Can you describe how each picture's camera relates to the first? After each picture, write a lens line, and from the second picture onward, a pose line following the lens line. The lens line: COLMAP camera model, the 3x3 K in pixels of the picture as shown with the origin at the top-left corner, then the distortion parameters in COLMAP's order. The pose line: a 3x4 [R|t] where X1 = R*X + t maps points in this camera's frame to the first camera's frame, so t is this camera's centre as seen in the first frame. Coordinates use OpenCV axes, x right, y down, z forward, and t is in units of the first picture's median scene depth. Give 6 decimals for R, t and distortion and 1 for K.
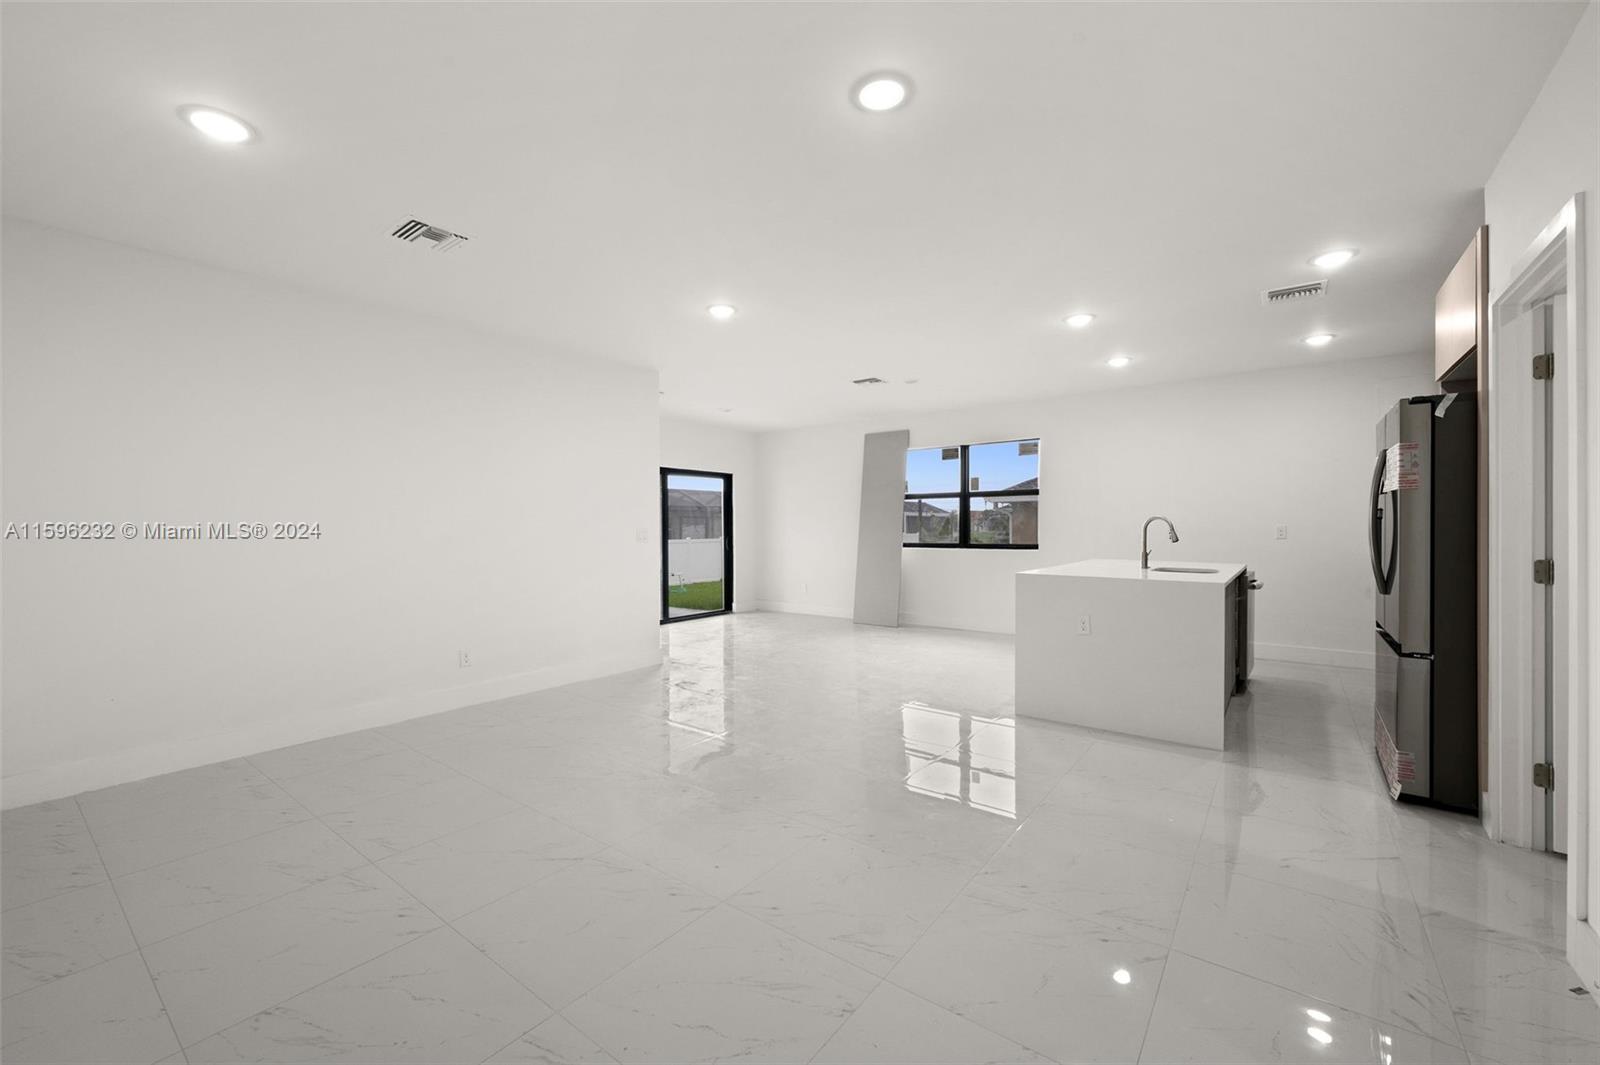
lens RADIAL K [[649.9, 0, 800.0], [0, 649.9, 515.0], [0, 0, 1]] dist [0.004886, 0.000064]
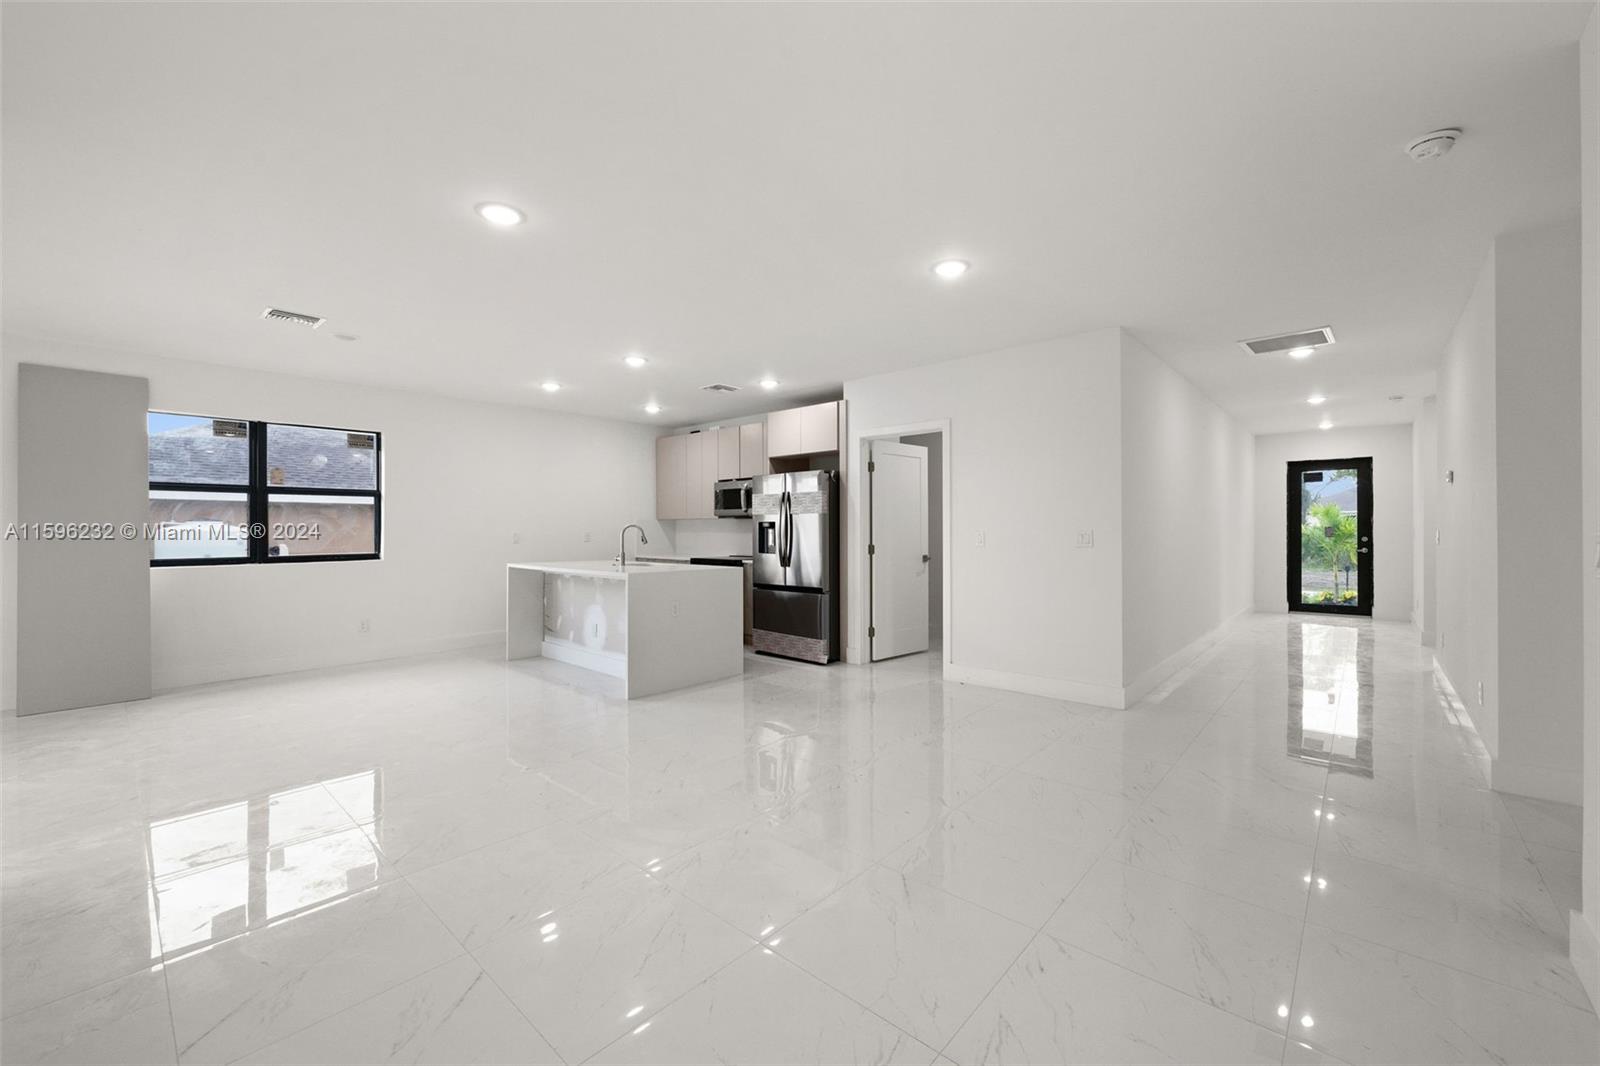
lens RADIAL K [[631.4, 0, 793.1], [0, 631.4, 538.5], [0, 0, 1]] dist [-0.000298, -0.000066]
pose [[0.098360, -0.015668, 0.995028, -0.407048], [-0.016958, 0.999704, 0.017418, 0.001513], [-0.995006, -0.018587, 0.098065, 0.342098]]
